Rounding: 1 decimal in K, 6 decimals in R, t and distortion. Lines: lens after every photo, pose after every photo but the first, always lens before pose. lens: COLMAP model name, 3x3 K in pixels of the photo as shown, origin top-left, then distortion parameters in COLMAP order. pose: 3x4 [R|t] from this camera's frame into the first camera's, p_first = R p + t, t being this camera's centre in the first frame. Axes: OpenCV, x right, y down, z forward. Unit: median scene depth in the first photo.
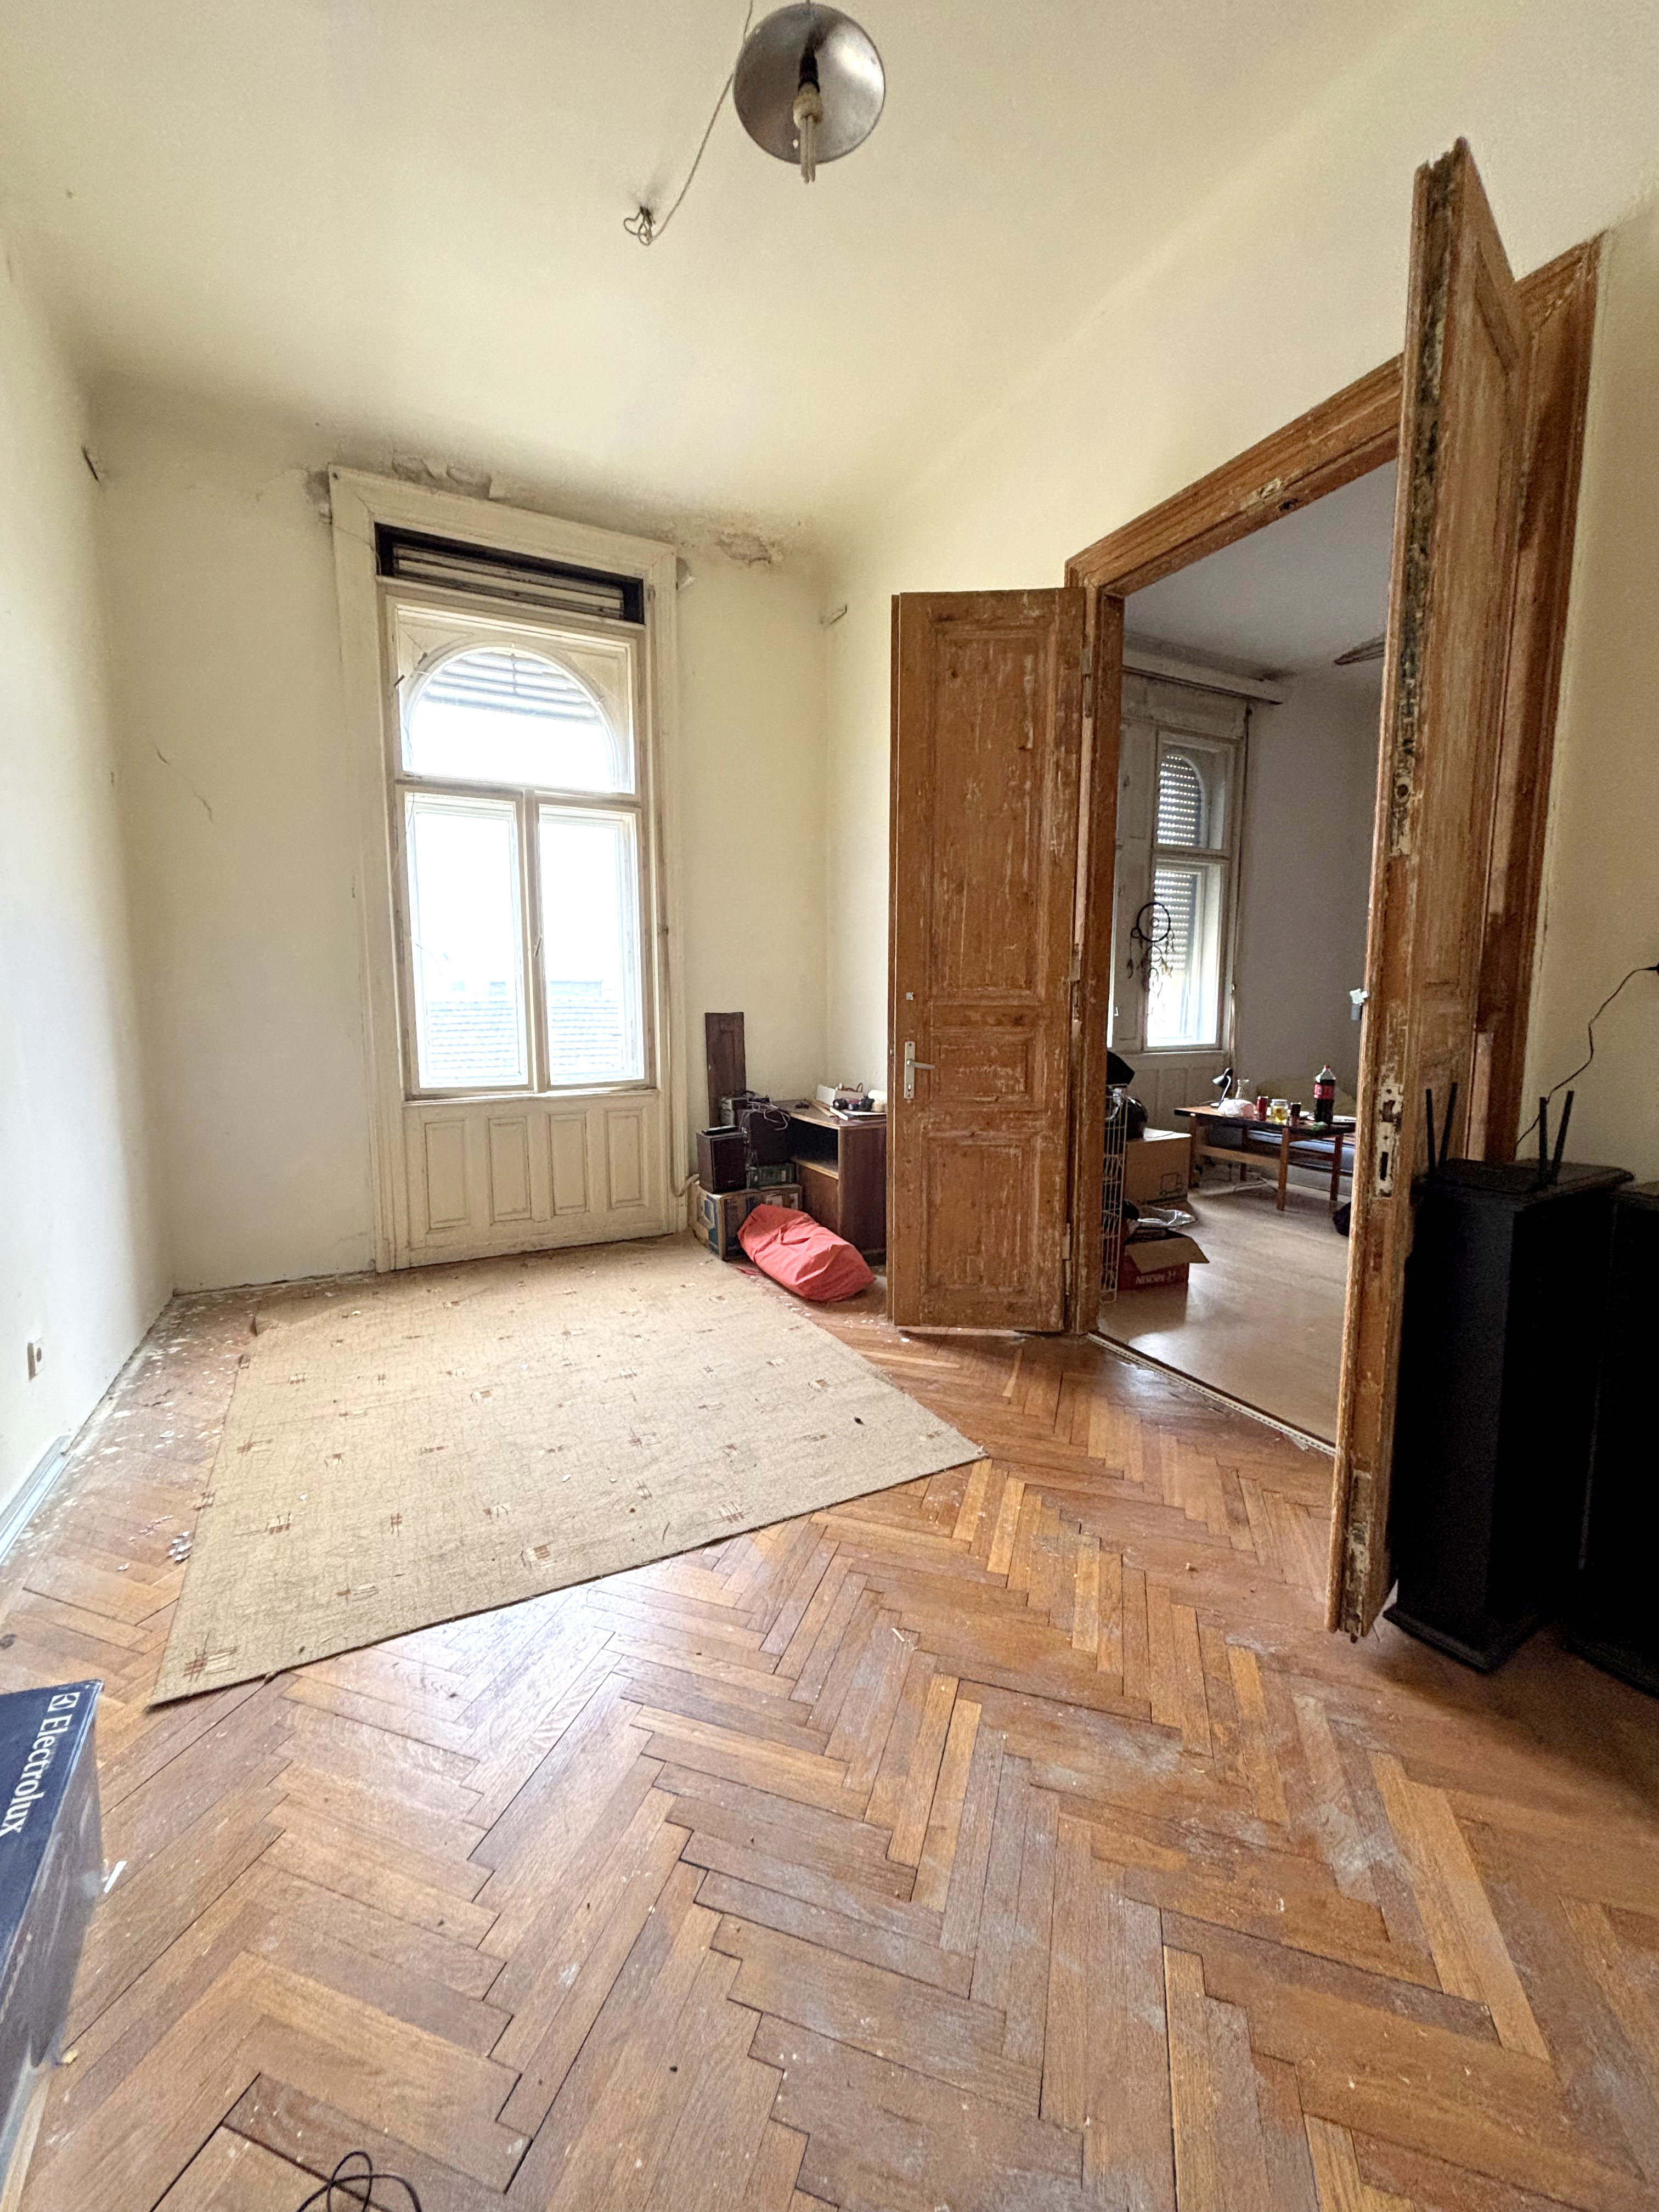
lens RADIAL K [[881.9, 0, 820.6], [0, 881.9, 1105.6], [0, 0, 1]] dist [-0.003273, 0.000750]
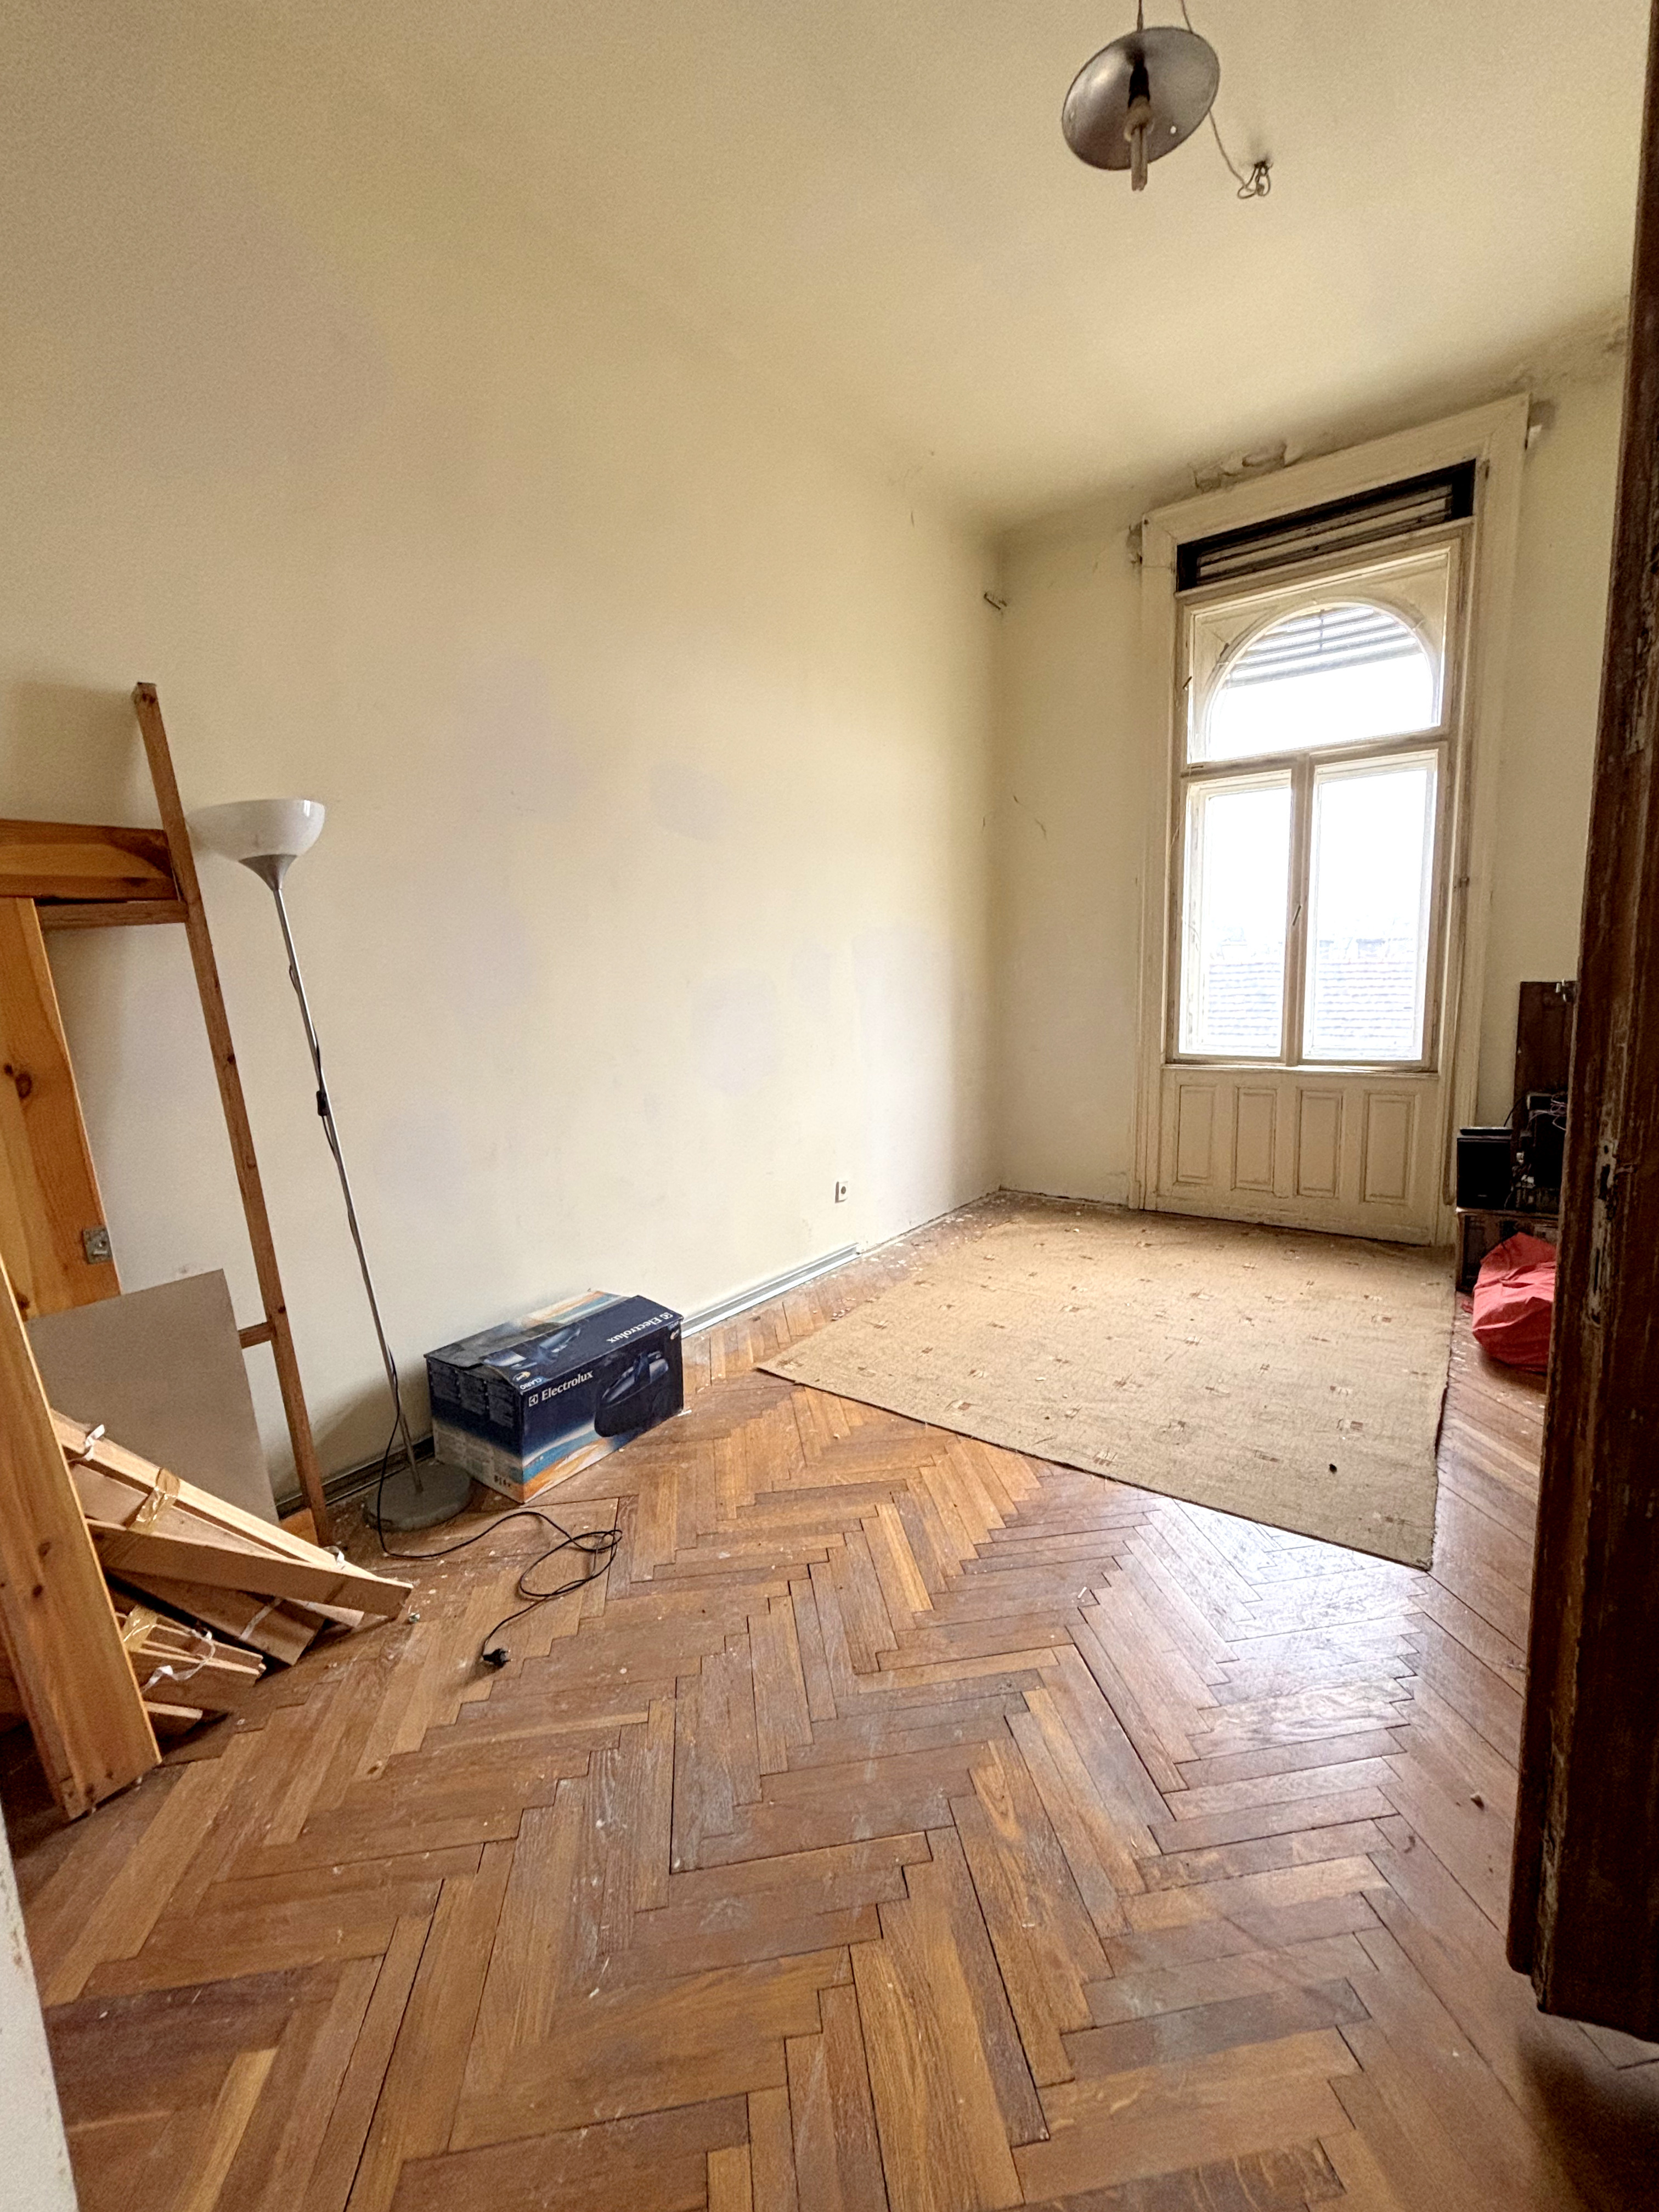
lens RADIAL K [[881.9, 0, 809.0], [0, 881.9, 1102.6], [0, 0, 1]] dist [-0.003273, 0.000750]
pose [[0.451074, 0.119370, -0.884468, 0.322343], [-0.084306, 0.992283, 0.090926, -0.019324], [0.888496, 0.033552, 0.457657, 0.084930]]
